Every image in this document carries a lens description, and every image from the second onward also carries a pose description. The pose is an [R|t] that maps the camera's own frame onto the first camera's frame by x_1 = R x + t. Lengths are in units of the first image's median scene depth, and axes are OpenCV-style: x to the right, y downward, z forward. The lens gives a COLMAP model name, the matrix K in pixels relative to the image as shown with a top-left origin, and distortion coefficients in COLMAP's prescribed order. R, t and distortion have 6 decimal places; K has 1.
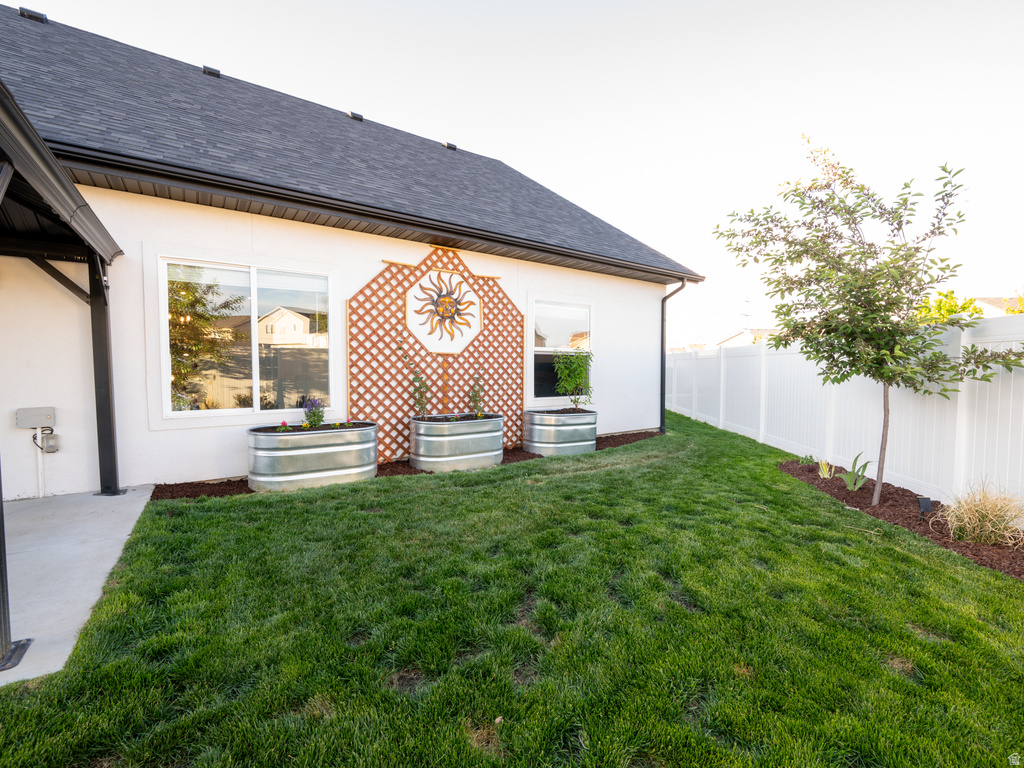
lens RADIAL K [[450.7, 0, 519.9], [0, 450.7, 389.7], [0, 0, 1]] dist [-0.002208, -0.000463]
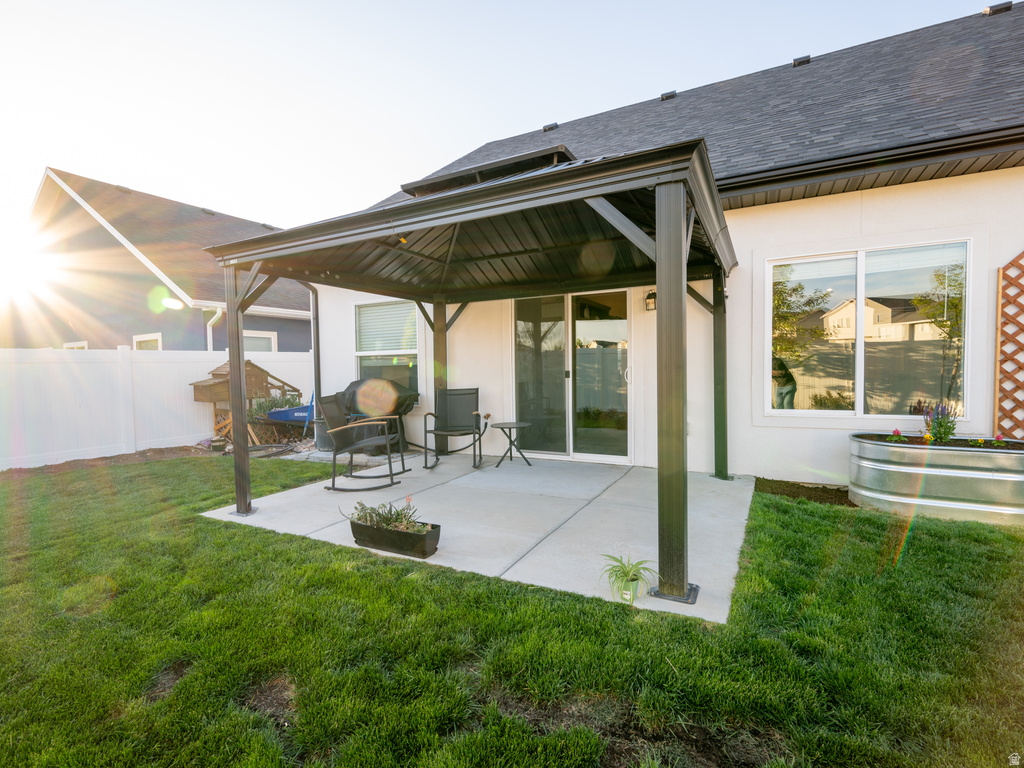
lens RADIAL K [[484.5, 0, 516.3], [0, 484.5, 387.9], [0, 0, 1]] dist [-0.002045, 0.000295]
pose [[0.456943, 0.024083, -0.889170, -0.048068], [-0.026919, 0.999550, 0.013238, 0.000713], [0.889088, 0.017887, 0.457386, -0.024975]]
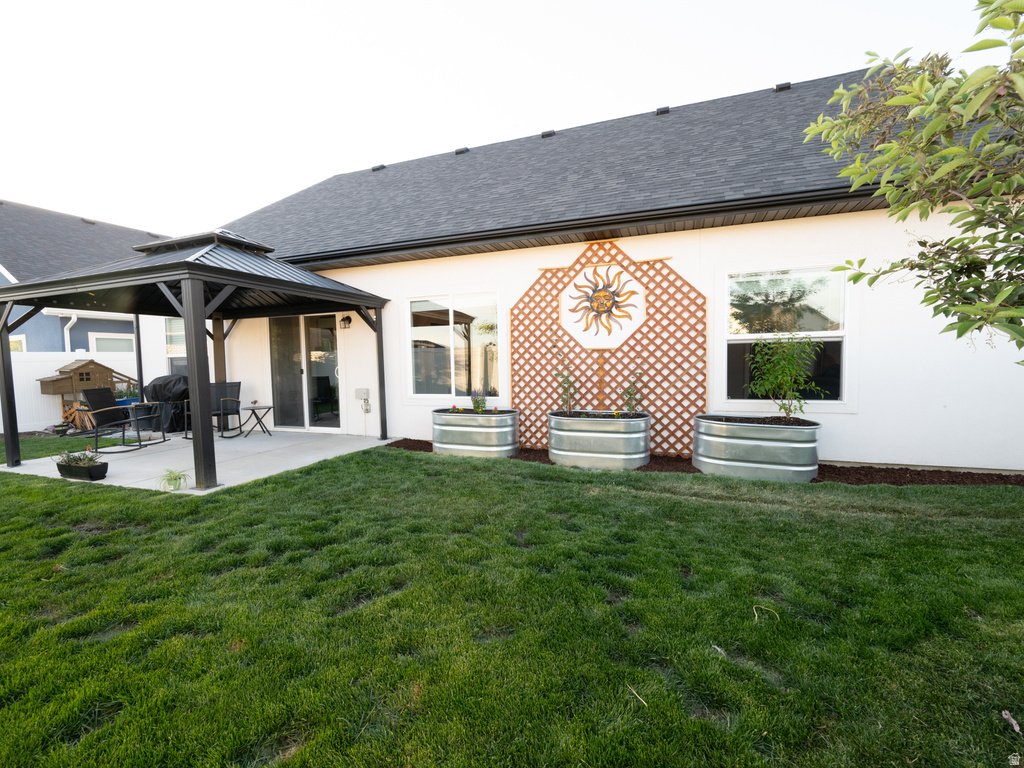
lens RADIAL K [[450.7, 0, 514.6], [0, 450.7, 390.9], [0, 0, 1]] dist [-0.002208, -0.000463]
pose [[0.562341, 0.041220, -0.825877, 0.621603], [-0.020687, 0.999146, 0.035781, -0.022676], [0.826647, -0.003036, 0.562713, 0.328882]]
